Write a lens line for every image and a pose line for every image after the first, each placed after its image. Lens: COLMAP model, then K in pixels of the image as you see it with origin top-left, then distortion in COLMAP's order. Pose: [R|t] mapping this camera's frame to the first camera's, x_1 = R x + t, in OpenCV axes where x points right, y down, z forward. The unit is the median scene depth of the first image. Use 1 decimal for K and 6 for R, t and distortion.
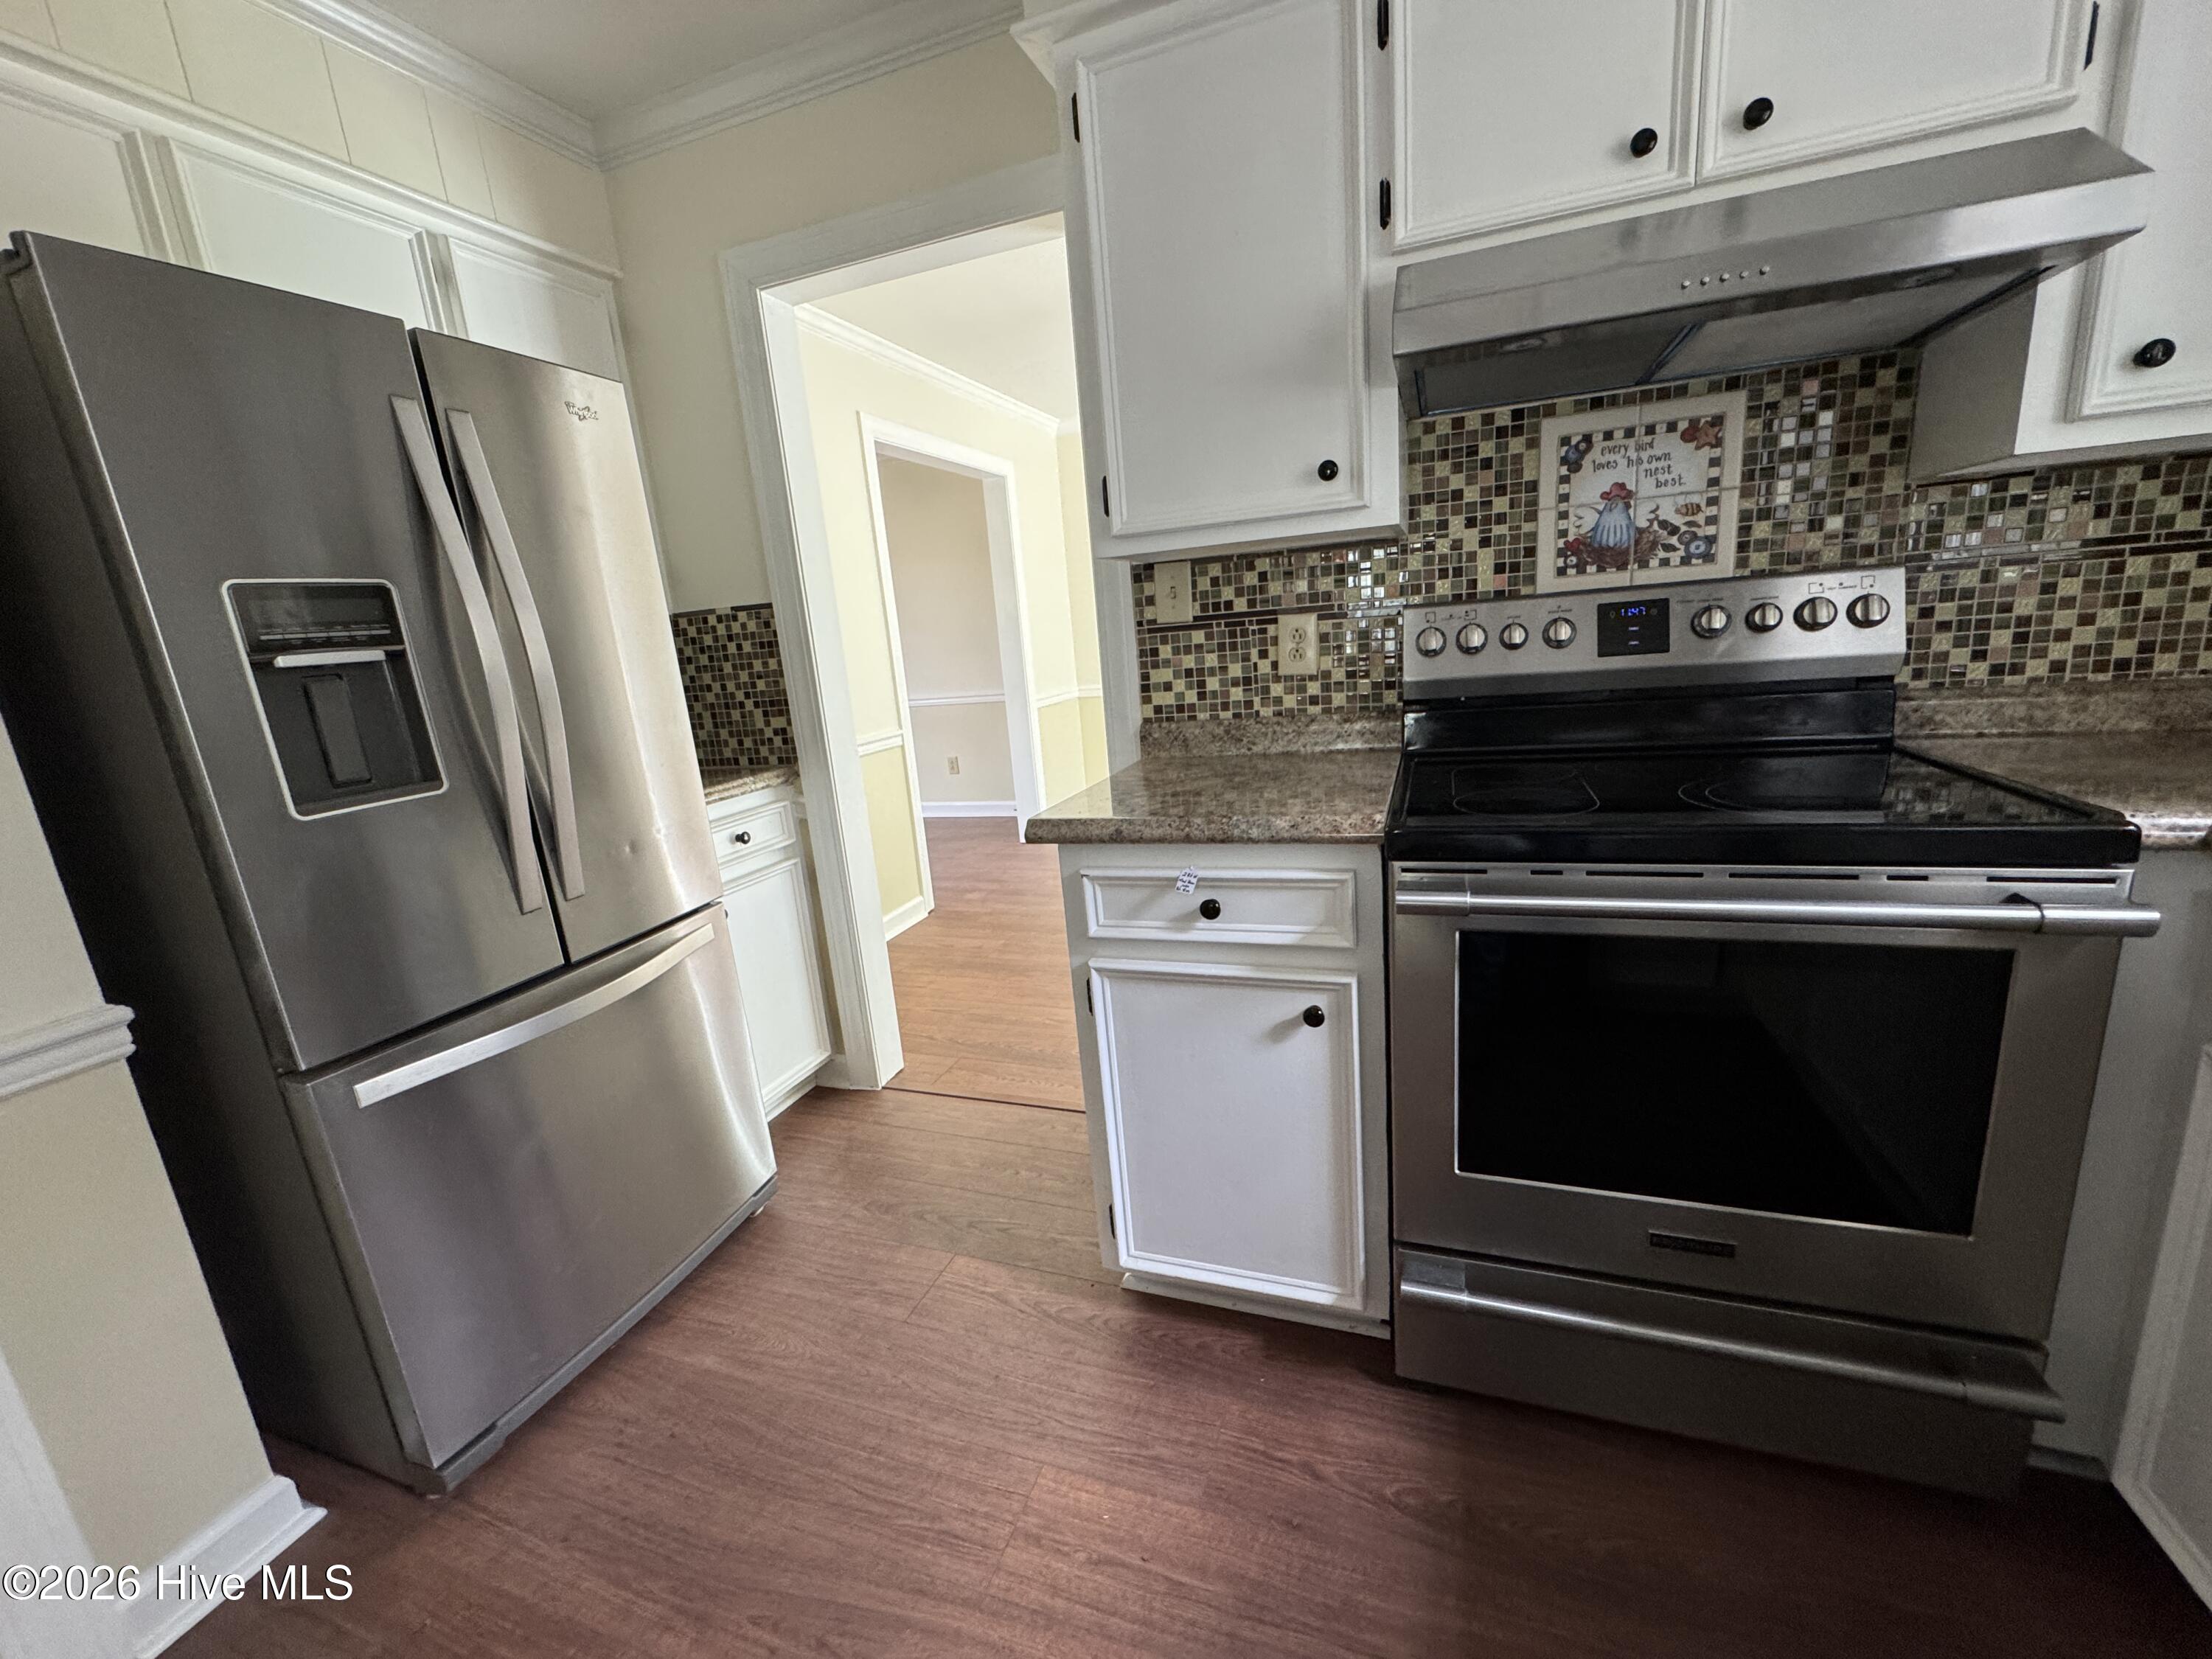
lens RADIAL K [[880.2, 0, 1102.2], [0, 880.2, 828.2], [0, 0, 1]] dist [-0.006096, 0.000656]
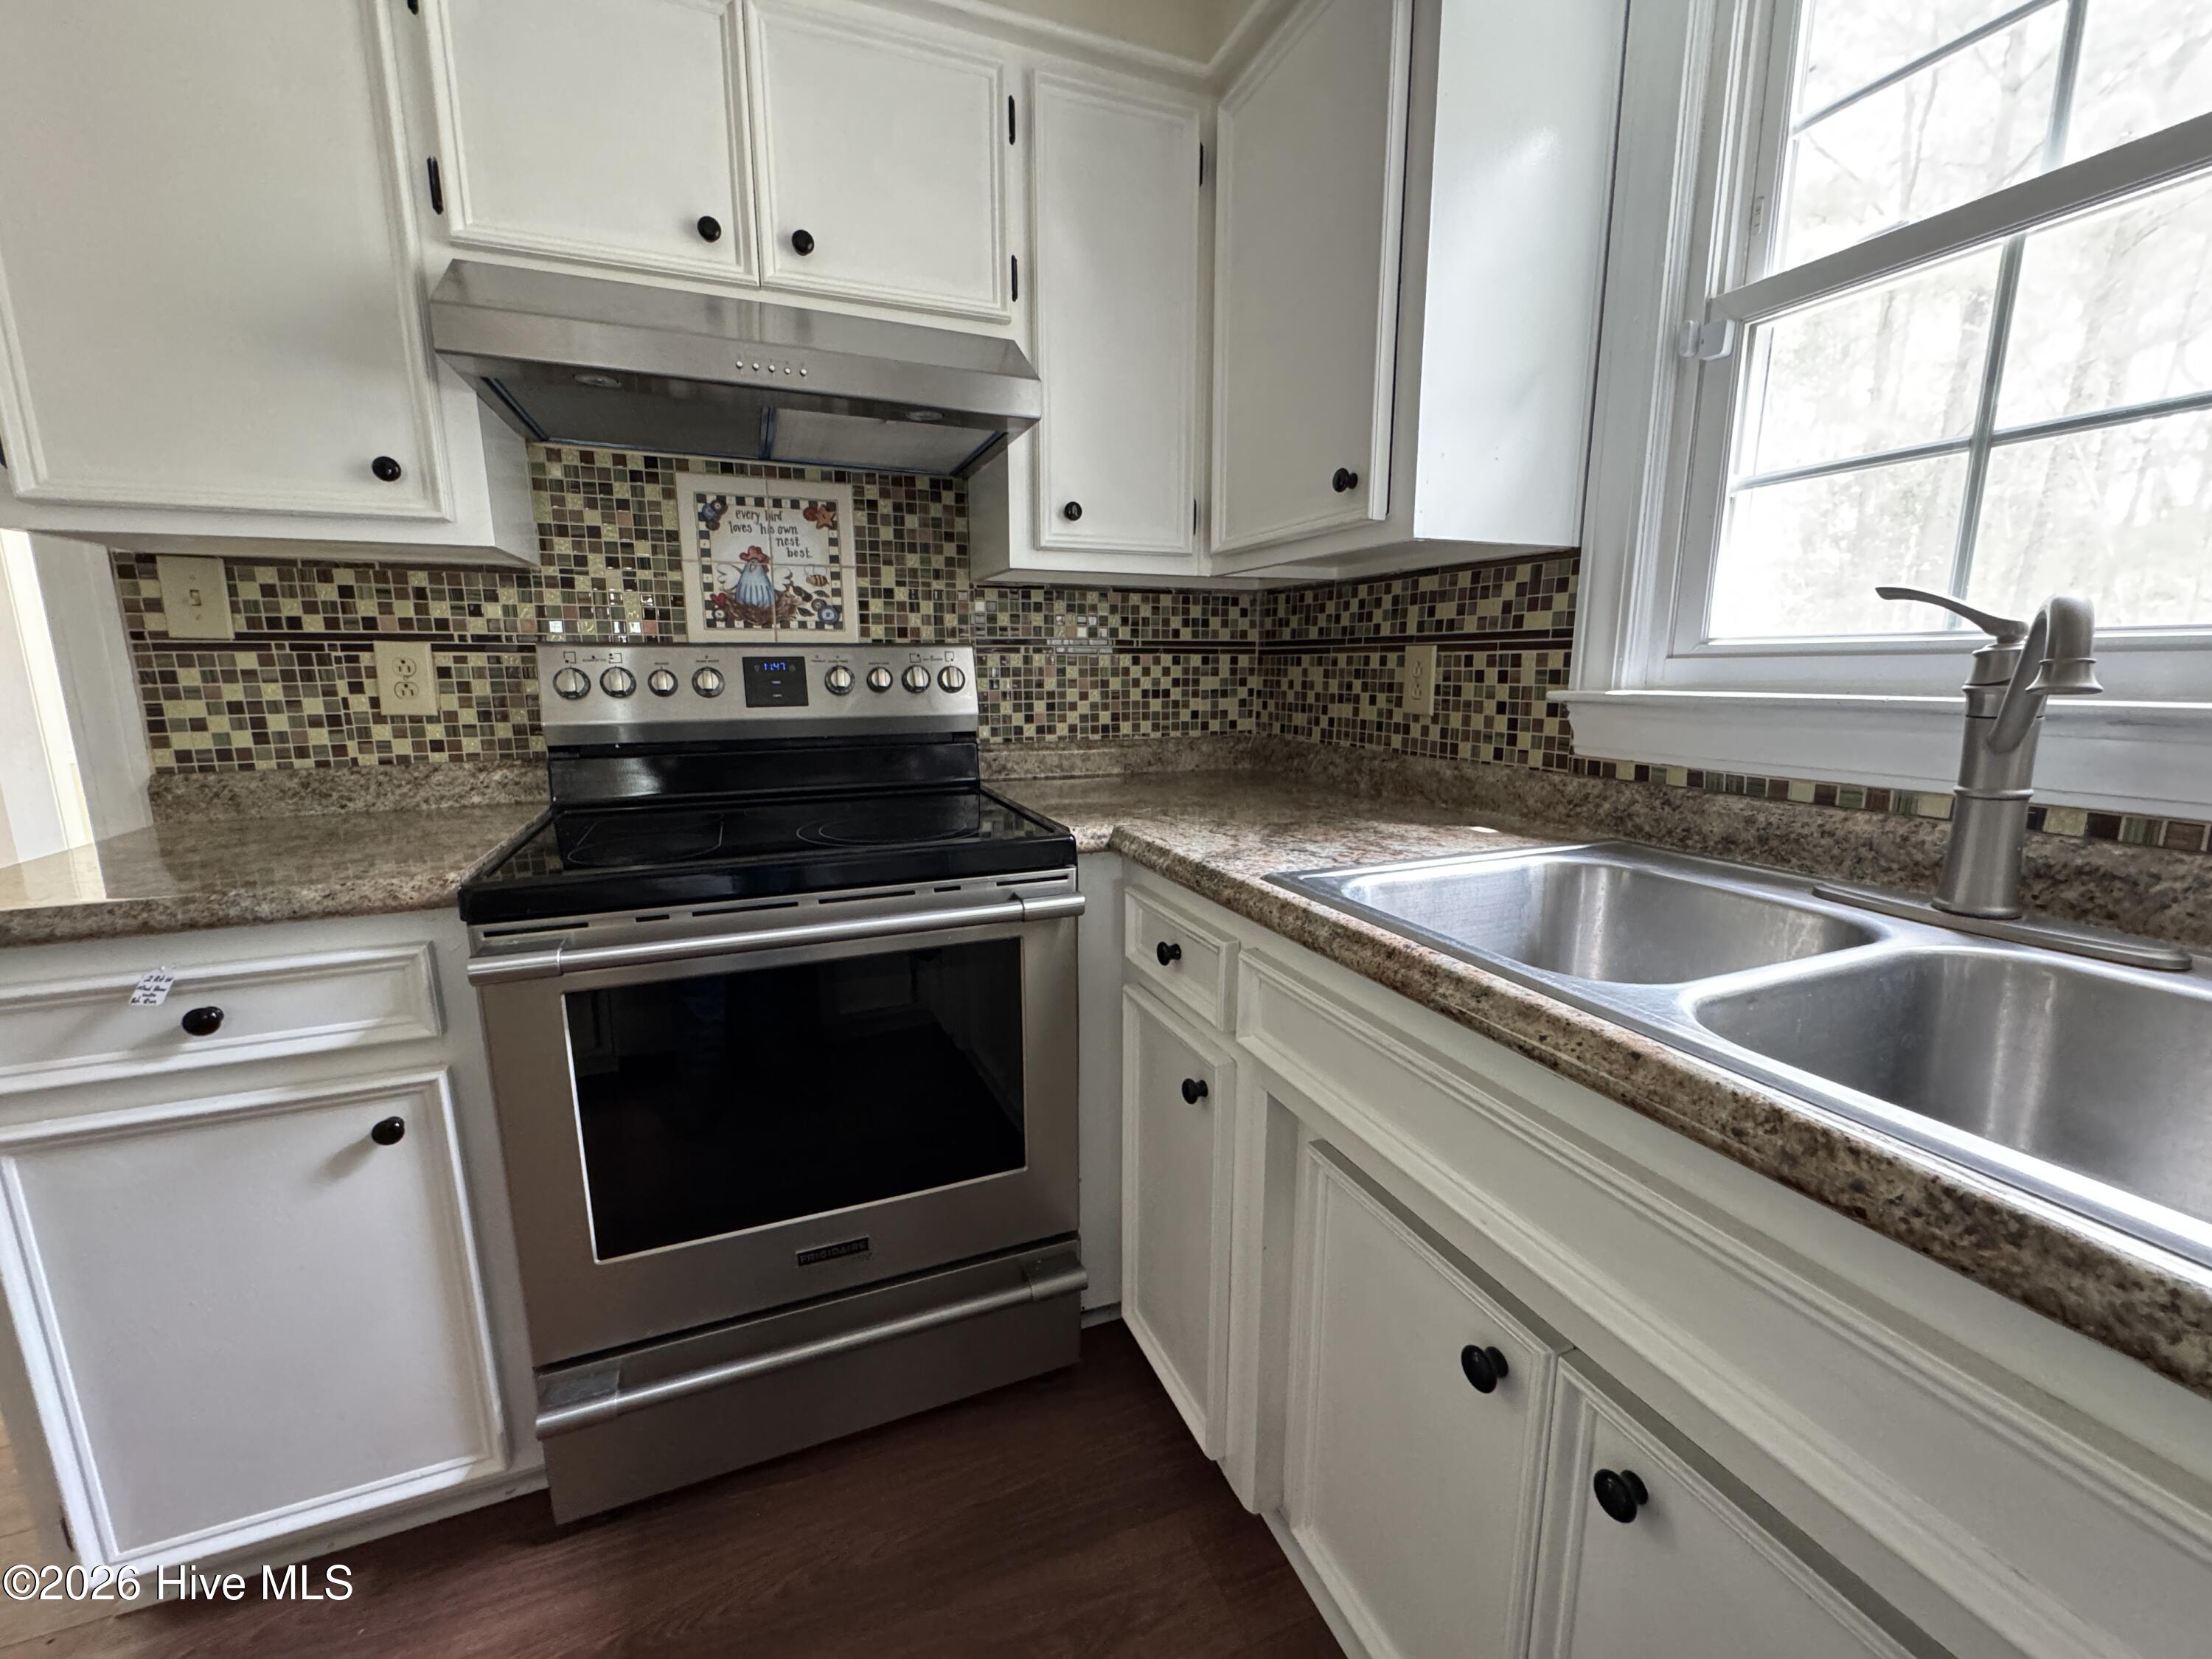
lens RADIAL K [[880.2, 0, 1105.8], [0, 880.2, 828.2], [0, 0, 1]] dist [-0.006096, 0.000656]
pose [[0.733872, -0.043654, 0.677884, 0.180573], [0.090907, 0.995268, -0.034323, 0.024847], [-0.673178, 0.086813, 0.734367, -0.045662]]
